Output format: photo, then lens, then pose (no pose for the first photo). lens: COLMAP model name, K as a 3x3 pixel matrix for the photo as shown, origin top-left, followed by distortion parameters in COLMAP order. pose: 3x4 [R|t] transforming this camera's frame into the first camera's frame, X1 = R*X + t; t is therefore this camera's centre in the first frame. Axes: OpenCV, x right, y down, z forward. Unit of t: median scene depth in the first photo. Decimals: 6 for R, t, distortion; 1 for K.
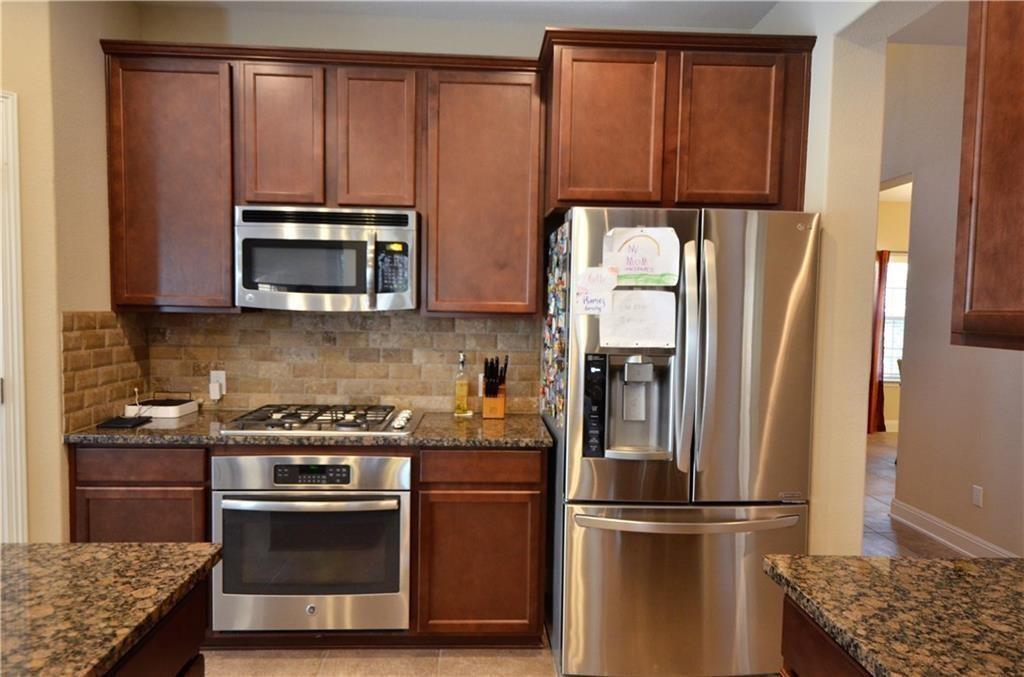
lens RADIAL K [[670.6, 0, 508.5], [0, 670.6, 346.0], [0, 0, 1]] dist [0.049919, -0.033735]
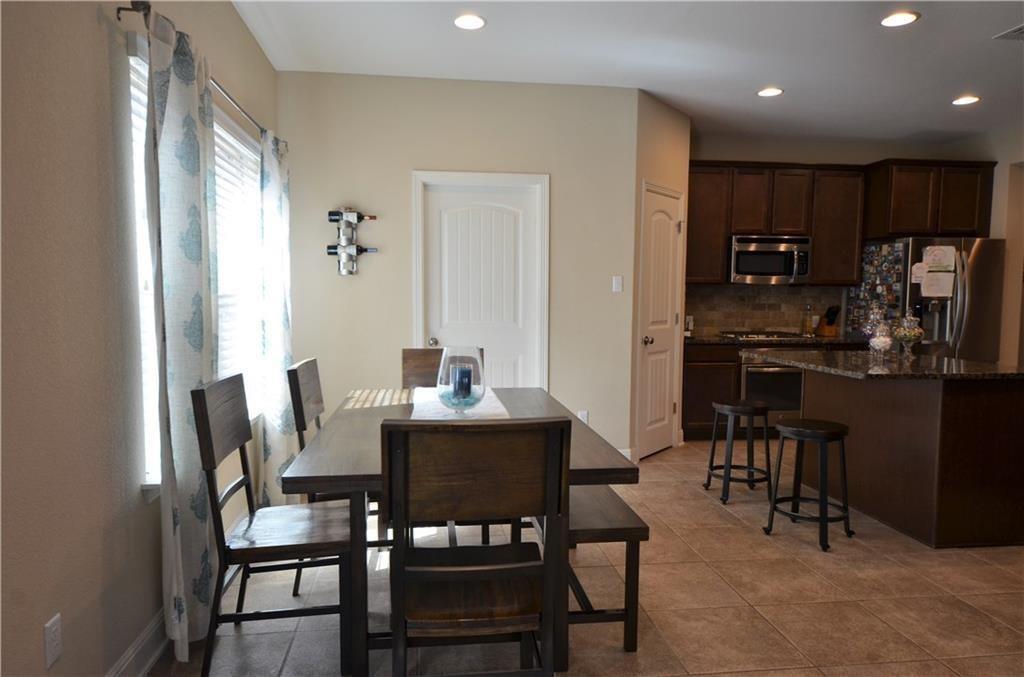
lens RADIAL K [[670.6, 0, 508.5], [0, 670.6, 346.0], [0, 0, 1]] dist [0.049919, -0.033735]
pose [[0.995723, -0.018025, 0.090614, -1.314558], [0.016285, 0.999669, 0.019903, 0.089320], [-0.090943, -0.018342, 0.995687, -1.076470]]
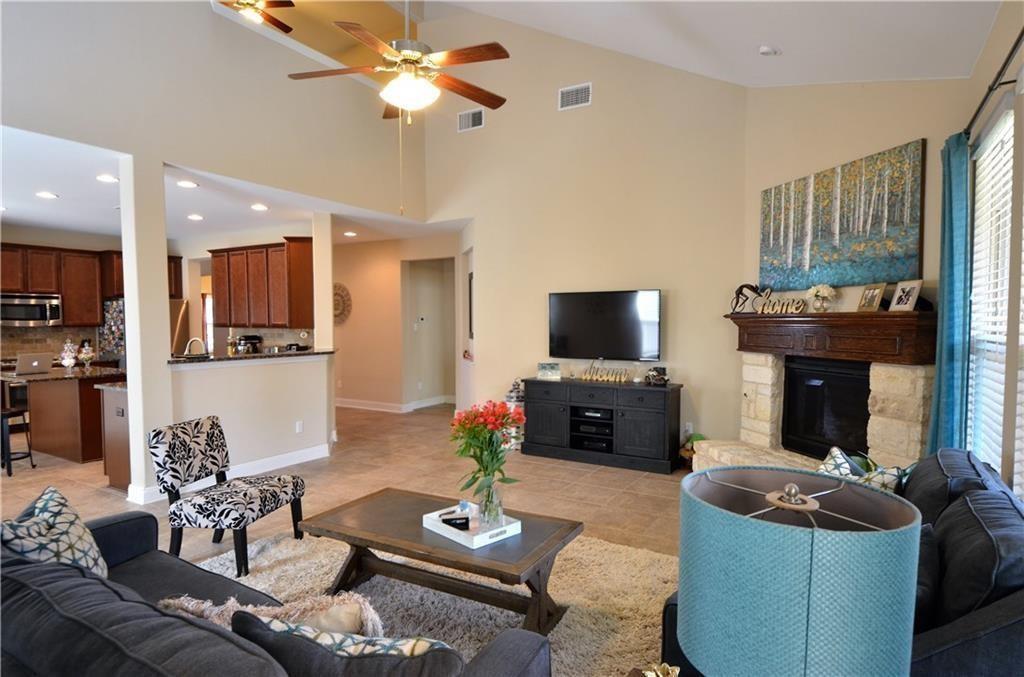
lens RADIAL K [[562.6, 0, 512.2], [0, 562.6, 347.8], [0, 0, 1]] dist [0.043616, -0.040889]
pose [[0.544874, -0.059892, 0.836376, -1.289277], [0.060981, 0.997635, 0.031712, 0.104507], [-0.836298, 0.033724, 0.547238, -2.379558]]
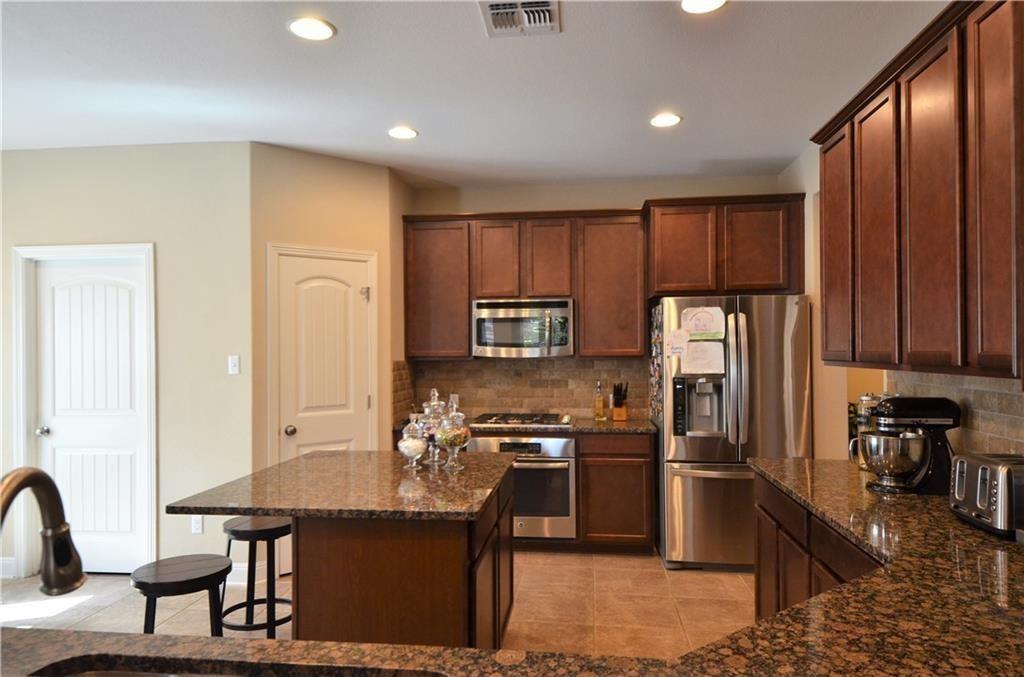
lens RADIAL K [[670.6, 0, 508.5], [0, 670.6, 346.0], [0, 0, 1]] dist [0.049919, -0.033735]
pose [[0.986906, -0.026018, -0.159187, -0.027734], [0.015455, 0.997617, -0.067239, 0.035712], [0.160557, 0.063898, 0.984956, -0.737939]]
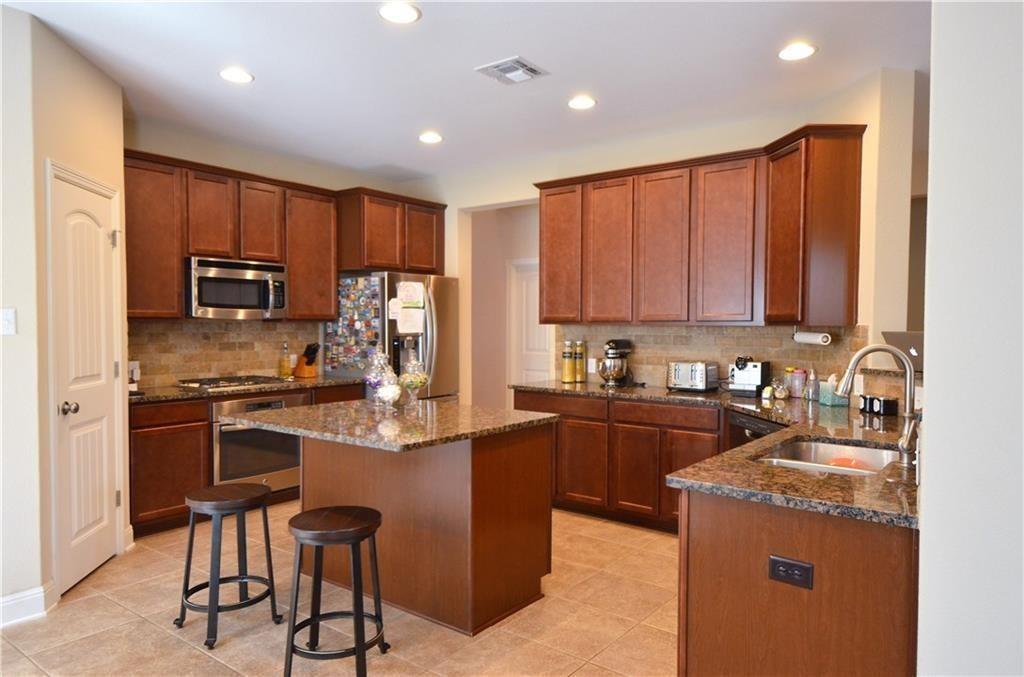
lens RADIAL K [[670.6, 0, 508.5], [0, 670.6, 346.0], [0, 0, 1]] dist [0.049919, -0.033735]
pose [[0.641582, -0.041906, 0.765909, -1.187383], [0.053167, 0.998535, 0.010097, 0.036630], [-0.765210, 0.034243, 0.642869, -0.655672]]
